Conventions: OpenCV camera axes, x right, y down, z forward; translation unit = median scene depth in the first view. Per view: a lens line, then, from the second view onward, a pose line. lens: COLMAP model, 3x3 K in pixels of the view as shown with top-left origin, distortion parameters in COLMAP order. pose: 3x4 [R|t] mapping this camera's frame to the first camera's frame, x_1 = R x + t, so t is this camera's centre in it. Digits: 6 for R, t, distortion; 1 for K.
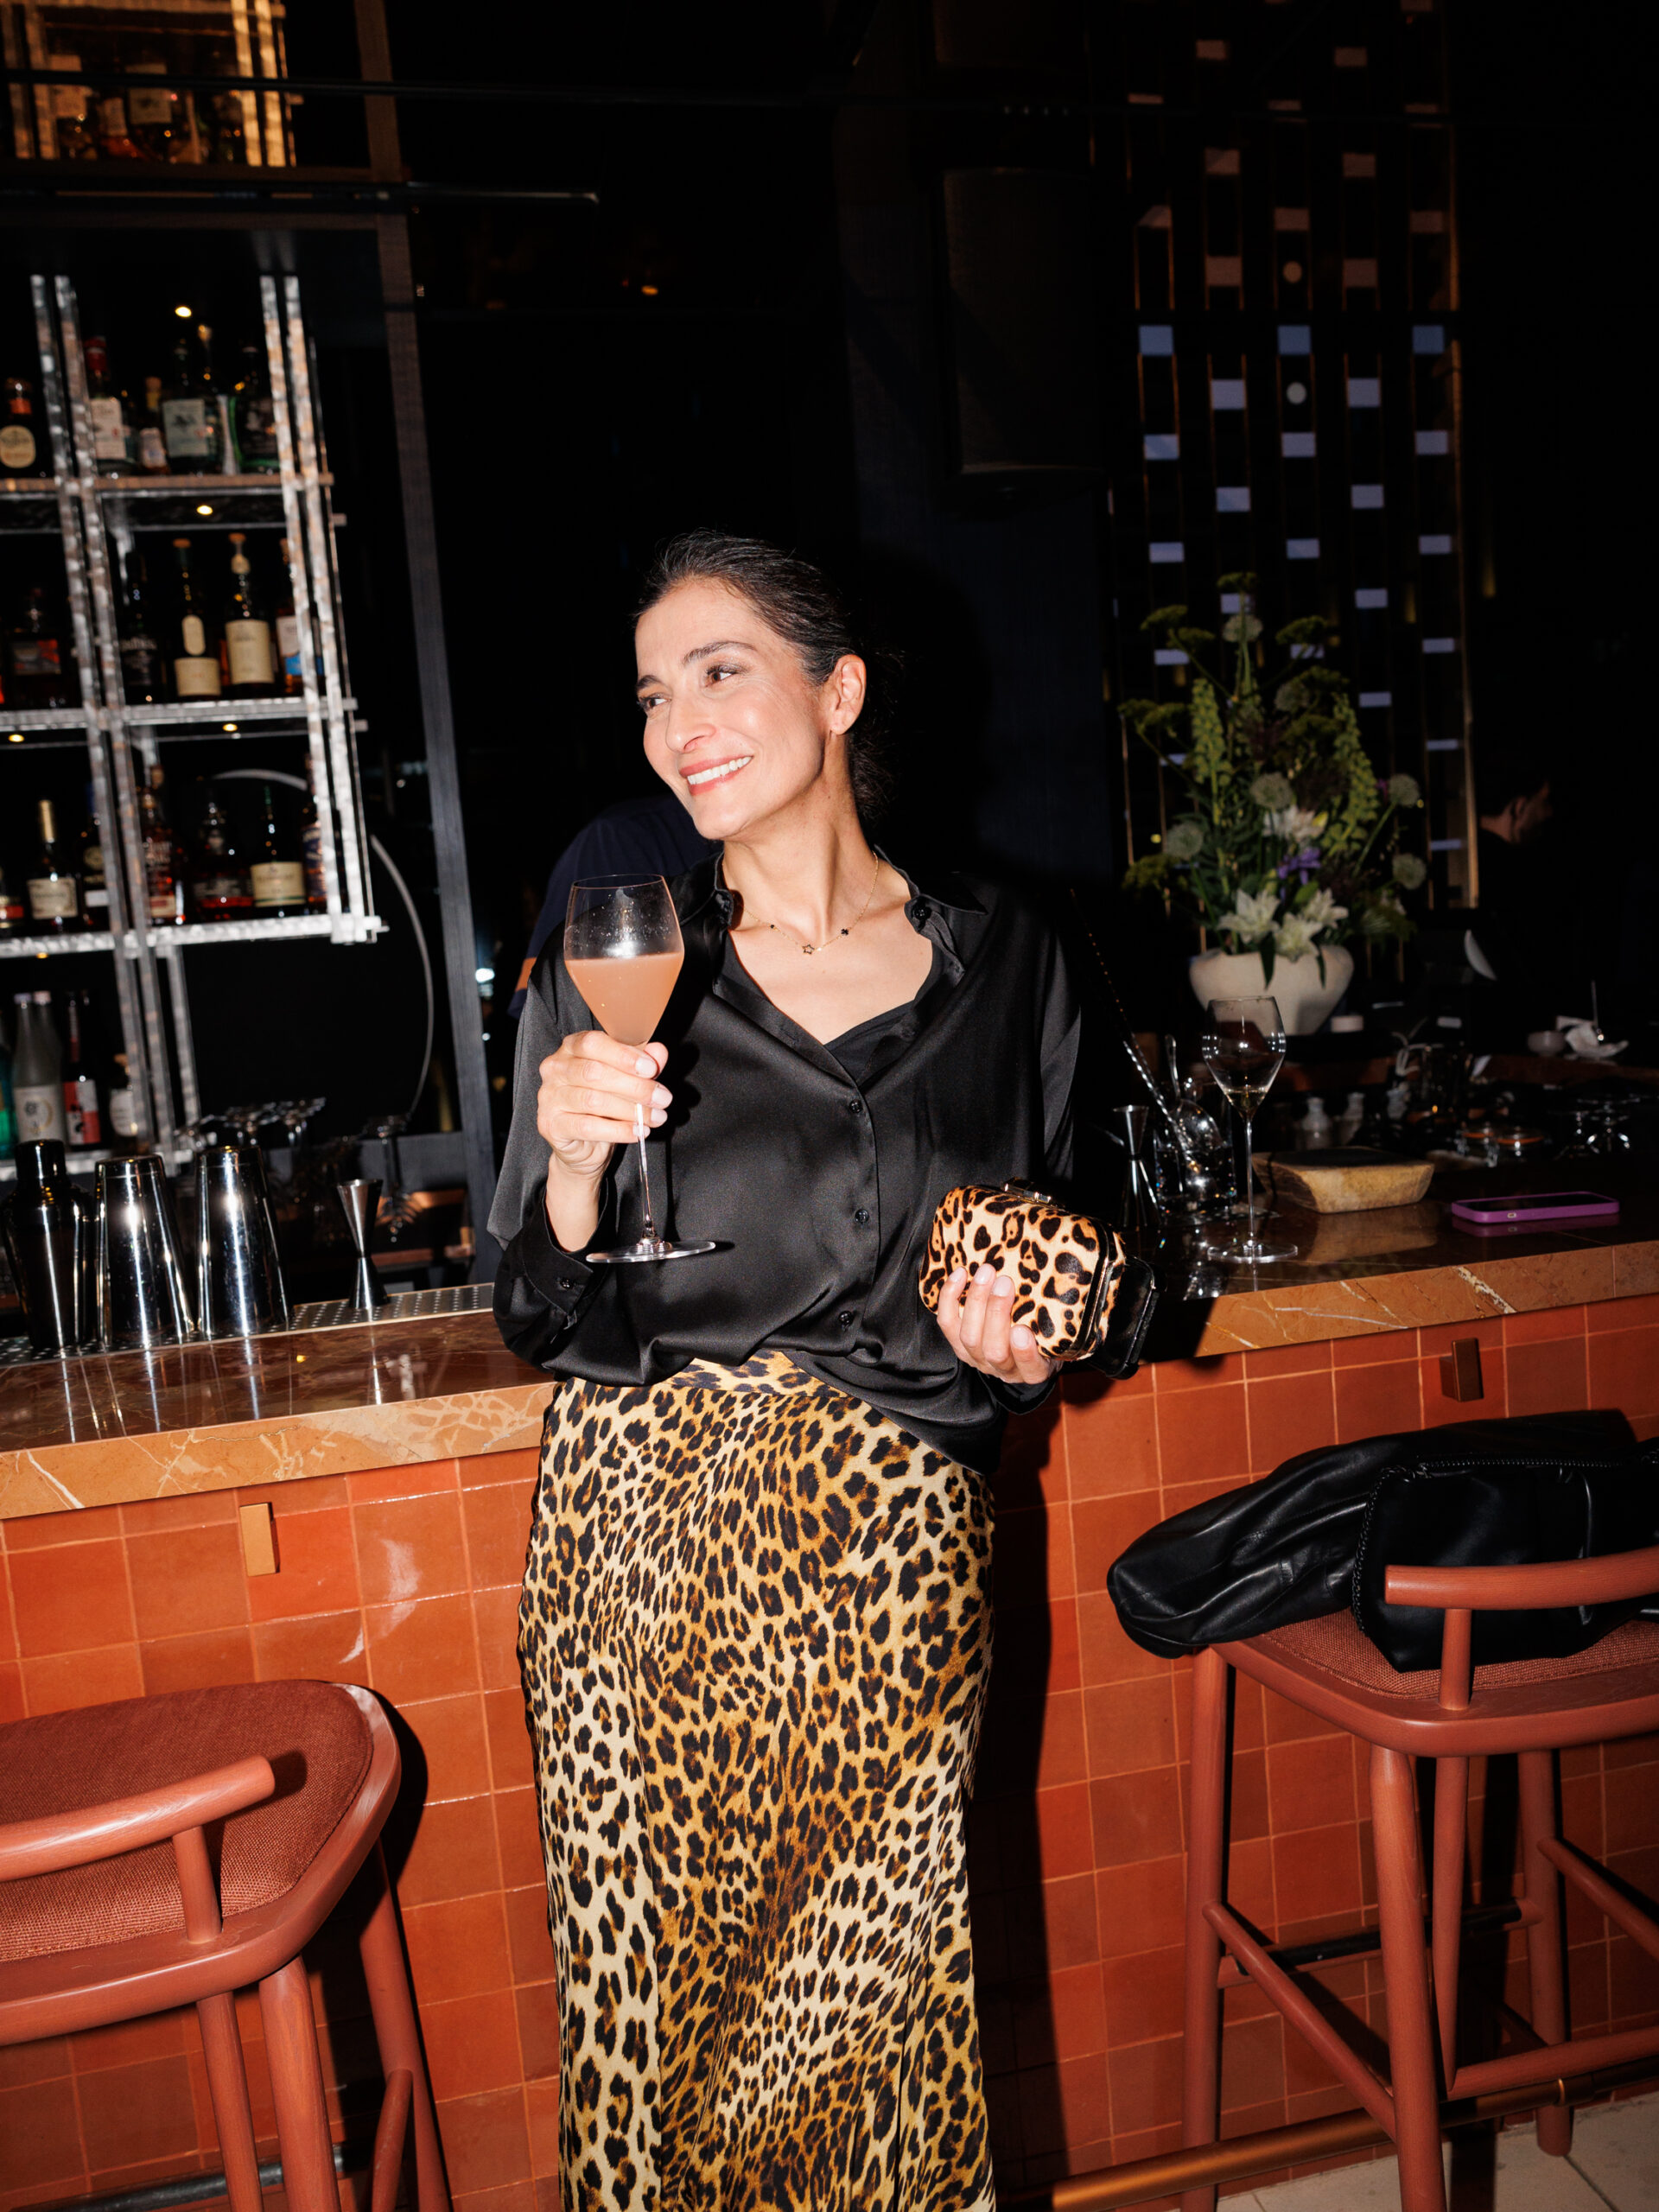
lens RADIAL K [[1521.6, 0, 829.0], [0, 1521.6, 1090.0], [0, 0, 1]] dist [0.006558, -0.001190]
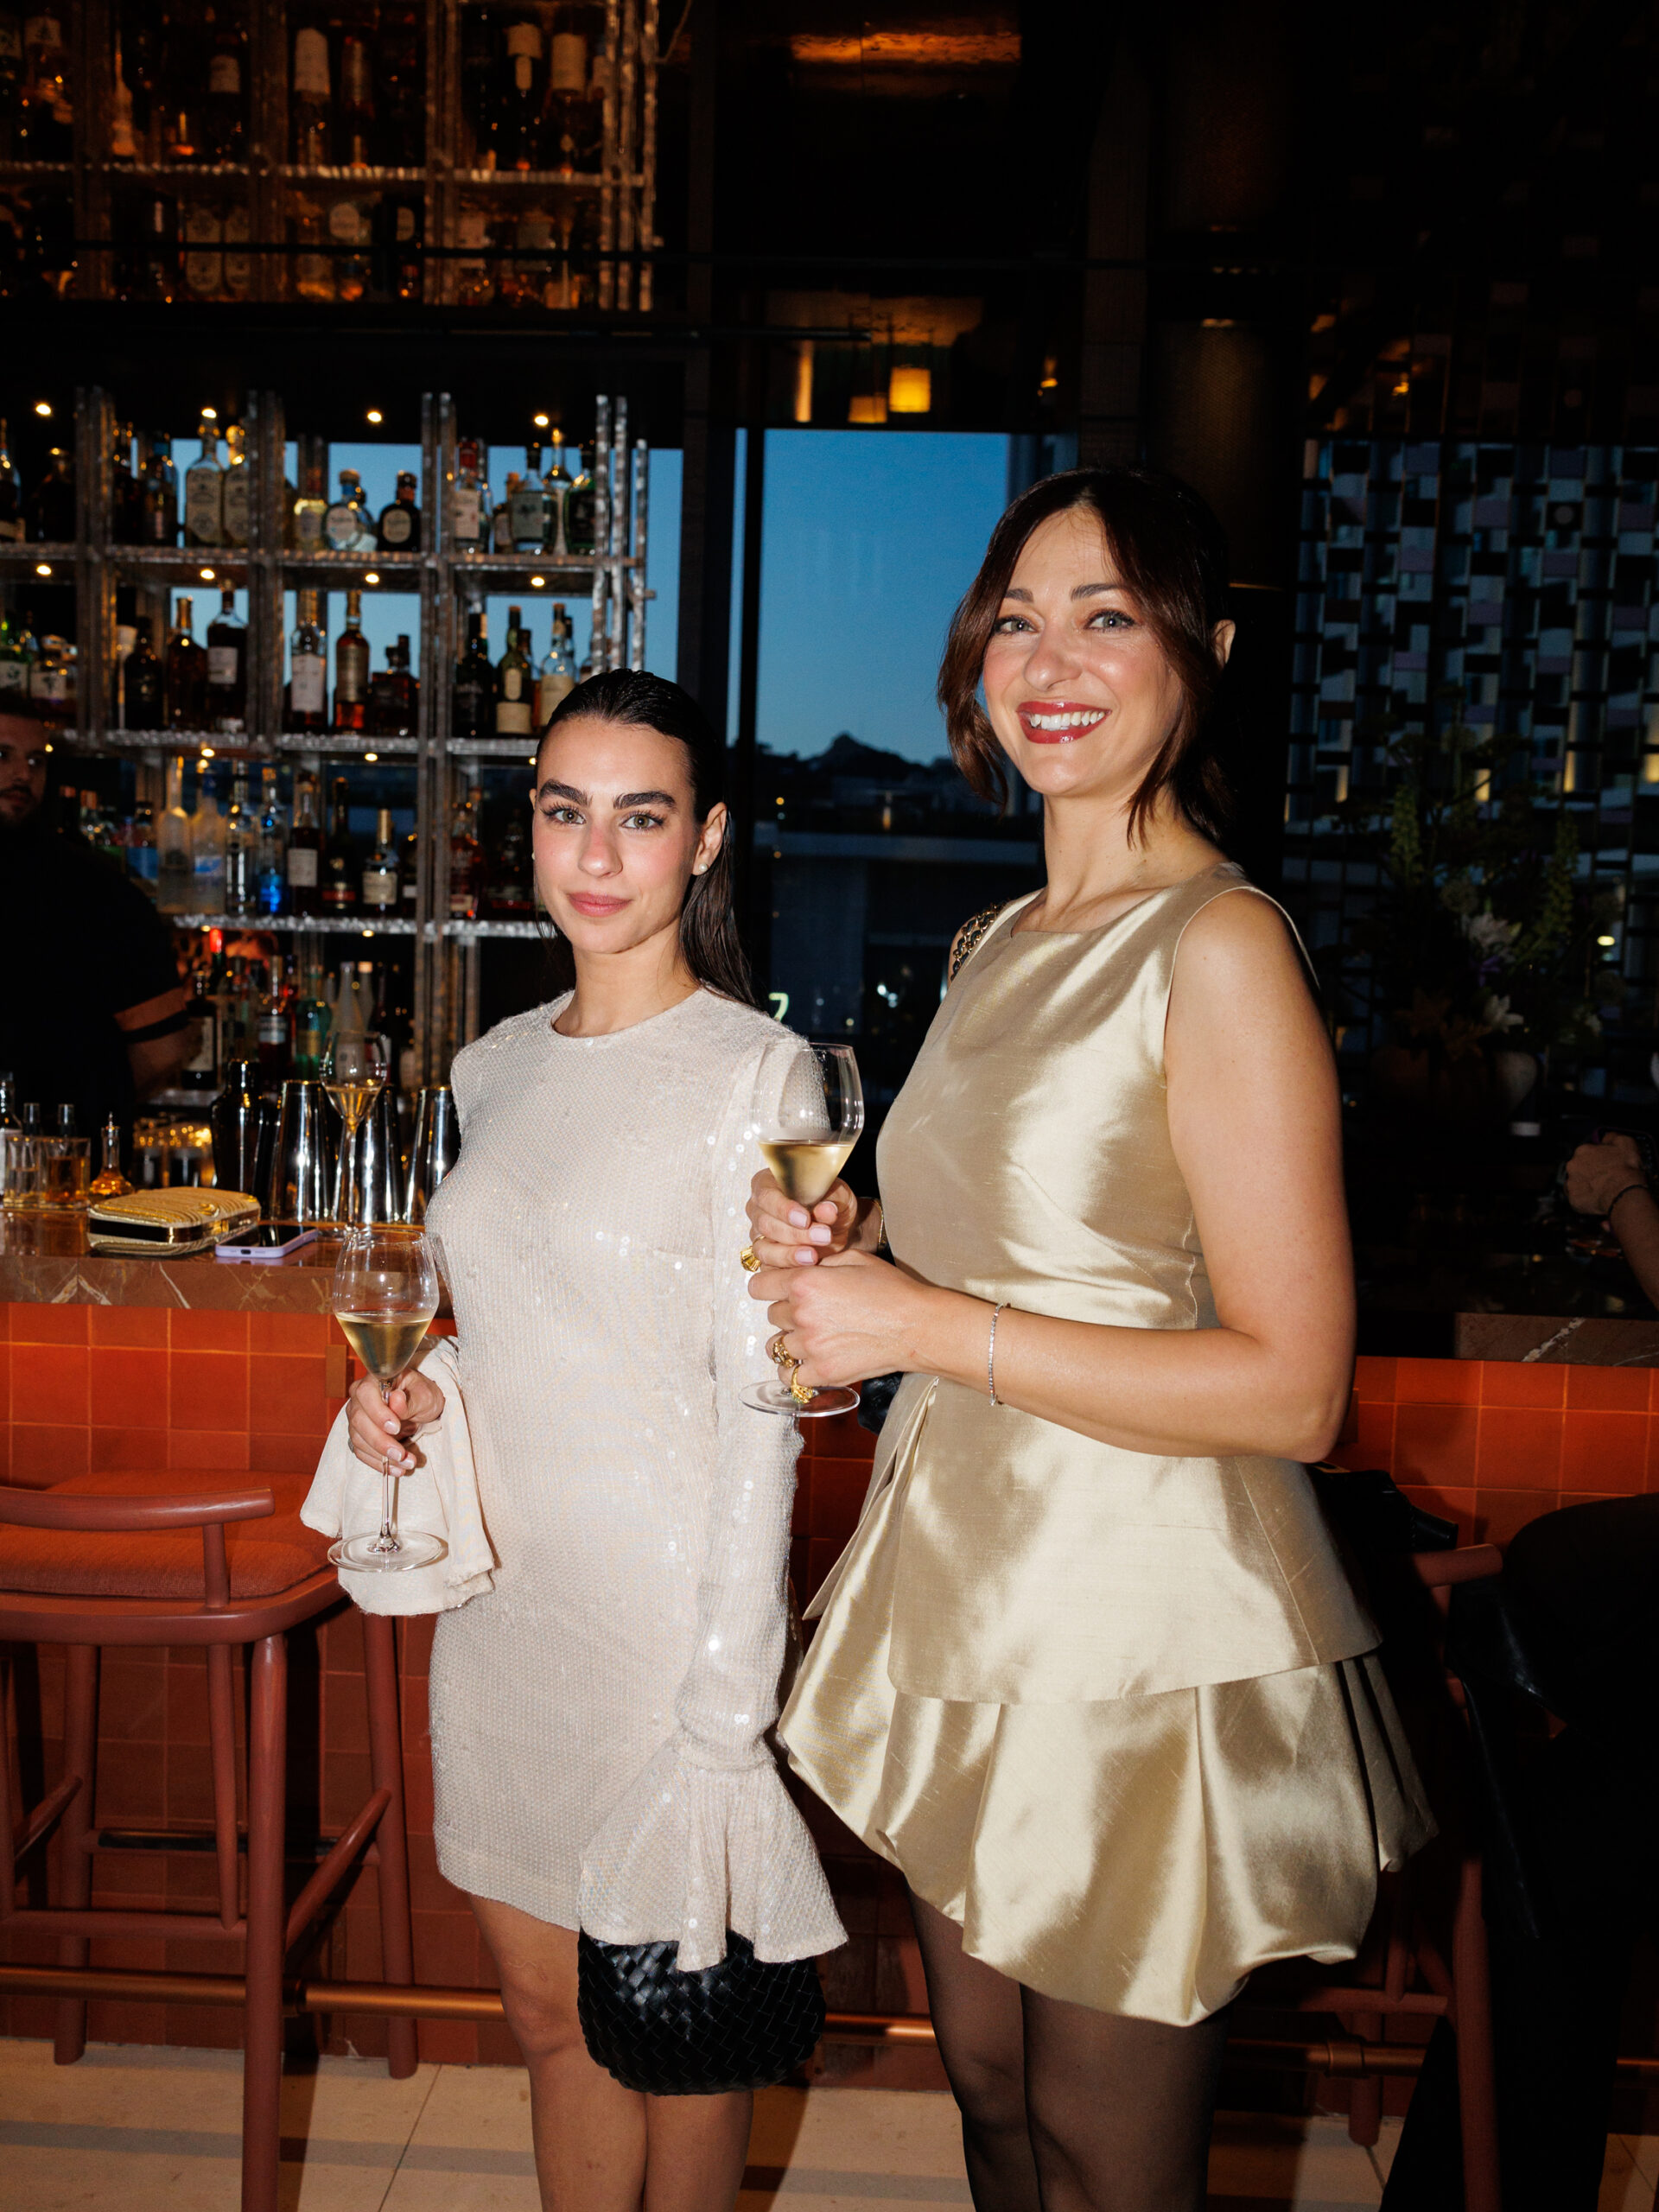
lens RADIAL K [[1471.7, 0, 829.5], [0, 1471.7, 1106.0], [0, 0, 1]] dist [-0.004422, -0.000958]
pose [[0.968495, 0.126557, -0.214479, 0.120707], [-0.129243, 0.991612, 0.001513, 0.000284], [0.212872, 0.026254, 0.976727, -0.081061]]
